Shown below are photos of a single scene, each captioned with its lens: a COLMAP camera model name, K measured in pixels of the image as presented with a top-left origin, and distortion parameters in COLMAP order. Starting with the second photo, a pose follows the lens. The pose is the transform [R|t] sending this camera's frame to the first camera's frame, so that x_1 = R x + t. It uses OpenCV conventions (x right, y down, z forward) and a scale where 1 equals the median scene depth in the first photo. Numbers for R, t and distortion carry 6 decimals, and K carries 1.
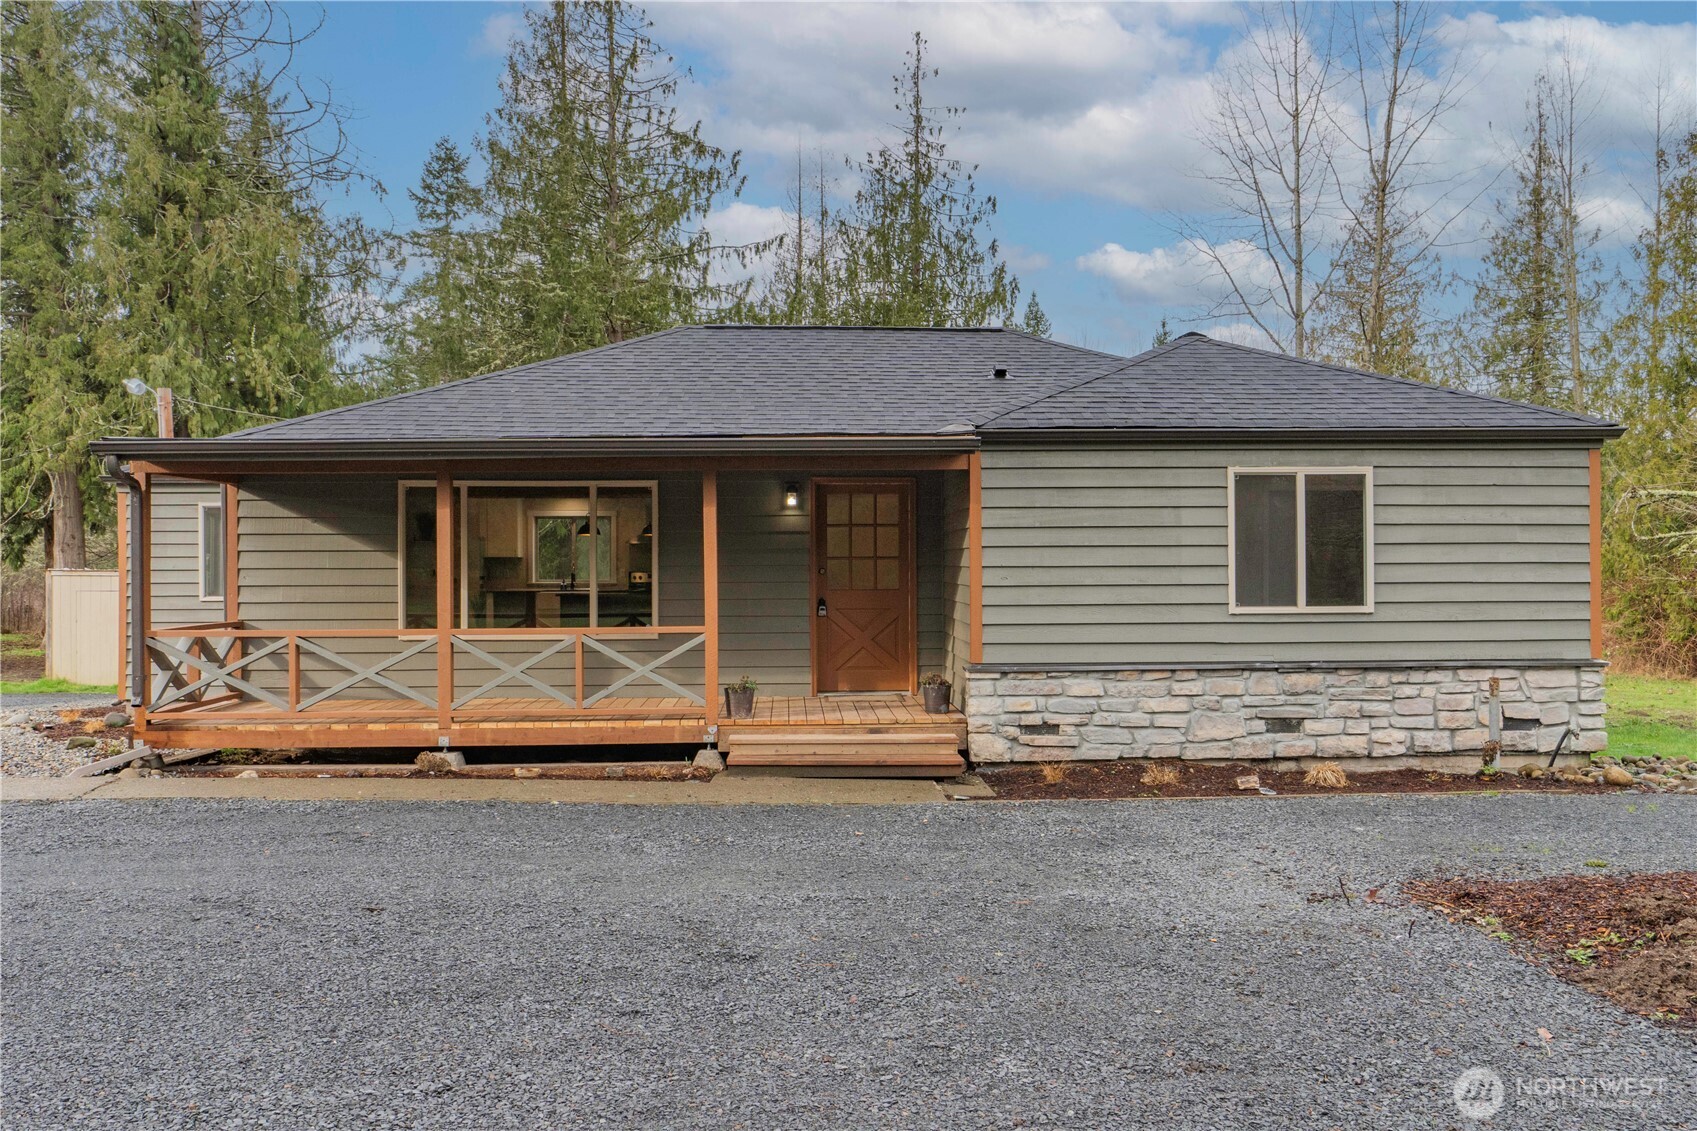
lens RADIAL K [[1289.7, 0, 841.9], [0, 1289.7, 565.6], [0, 0, 1]] dist [-0.005102, 0.008830]
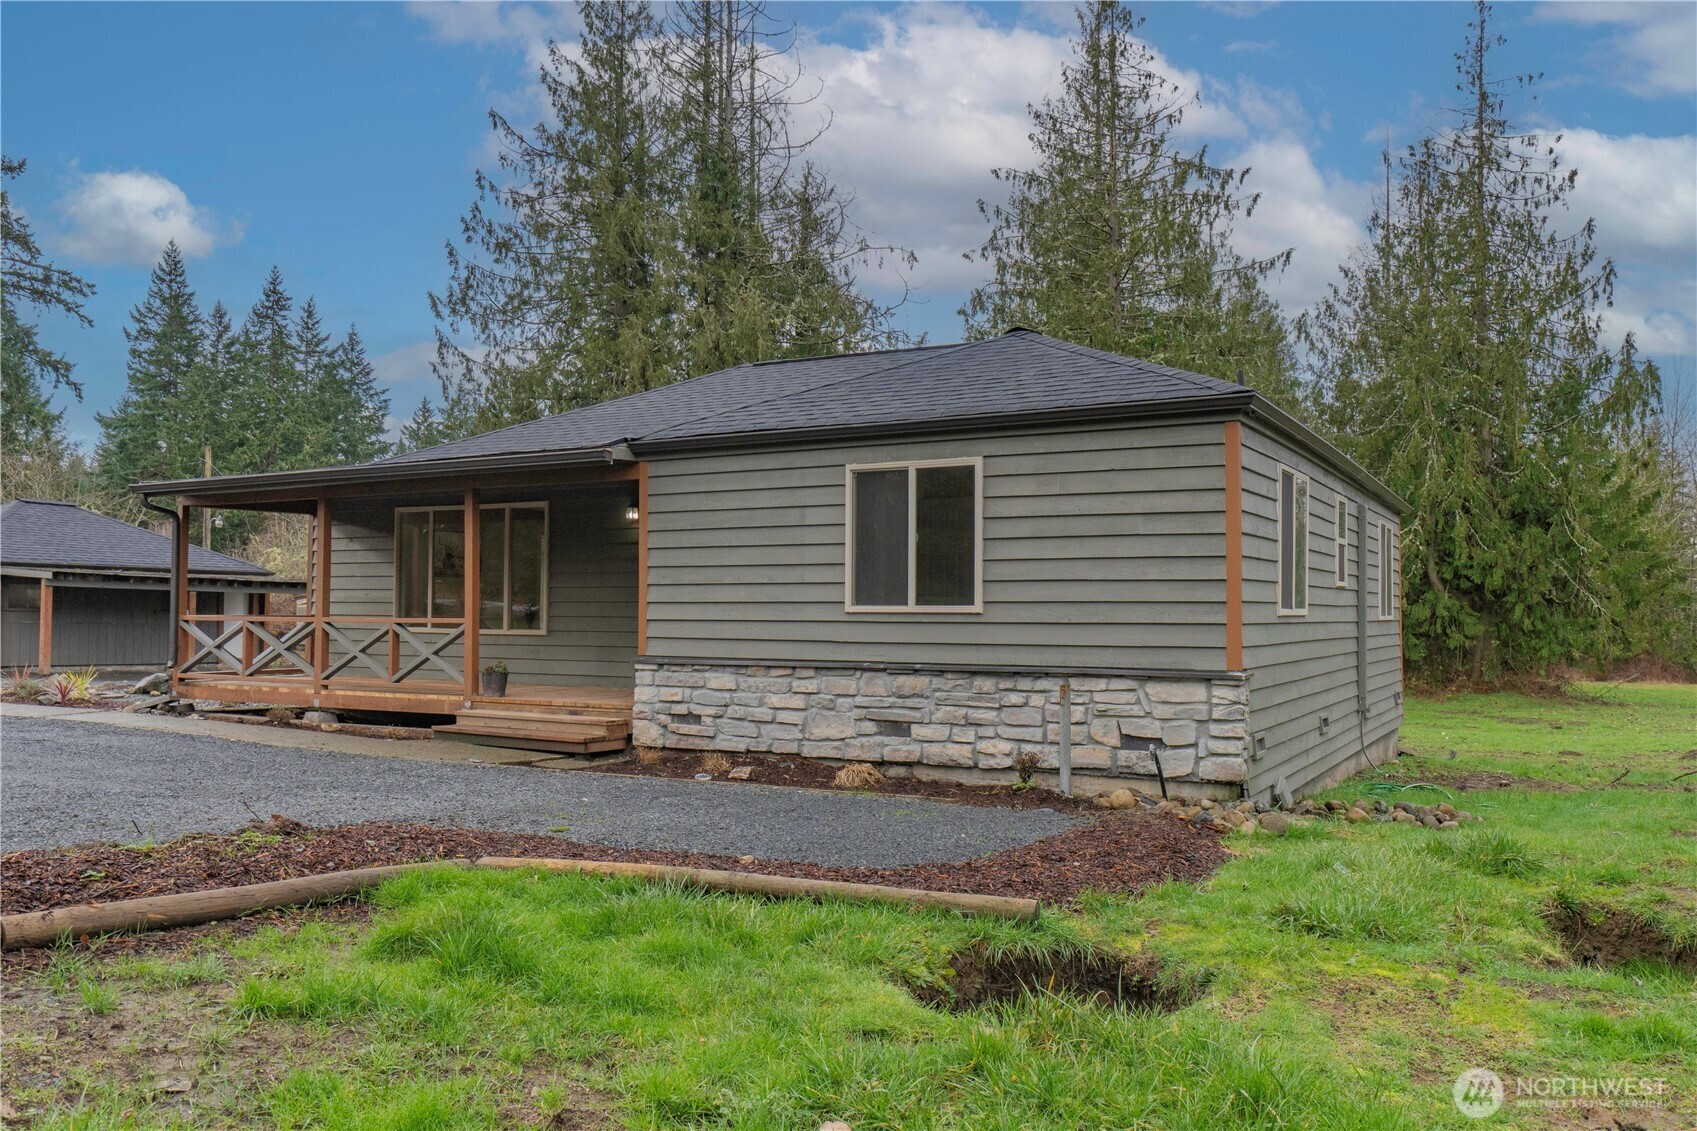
lens RADIAL K [[1289.7, 0, 846.2], [0, 1289.7, 574.0], [0, 0, 1]] dist [-0.005102, 0.008830]
pose [[0.853598, -0.006208, -0.520895, 0.816843], [-0.007718, 0.999669, -0.024561, 0.032166], [0.520875, 0.024986, 0.853267, 0.154394]]
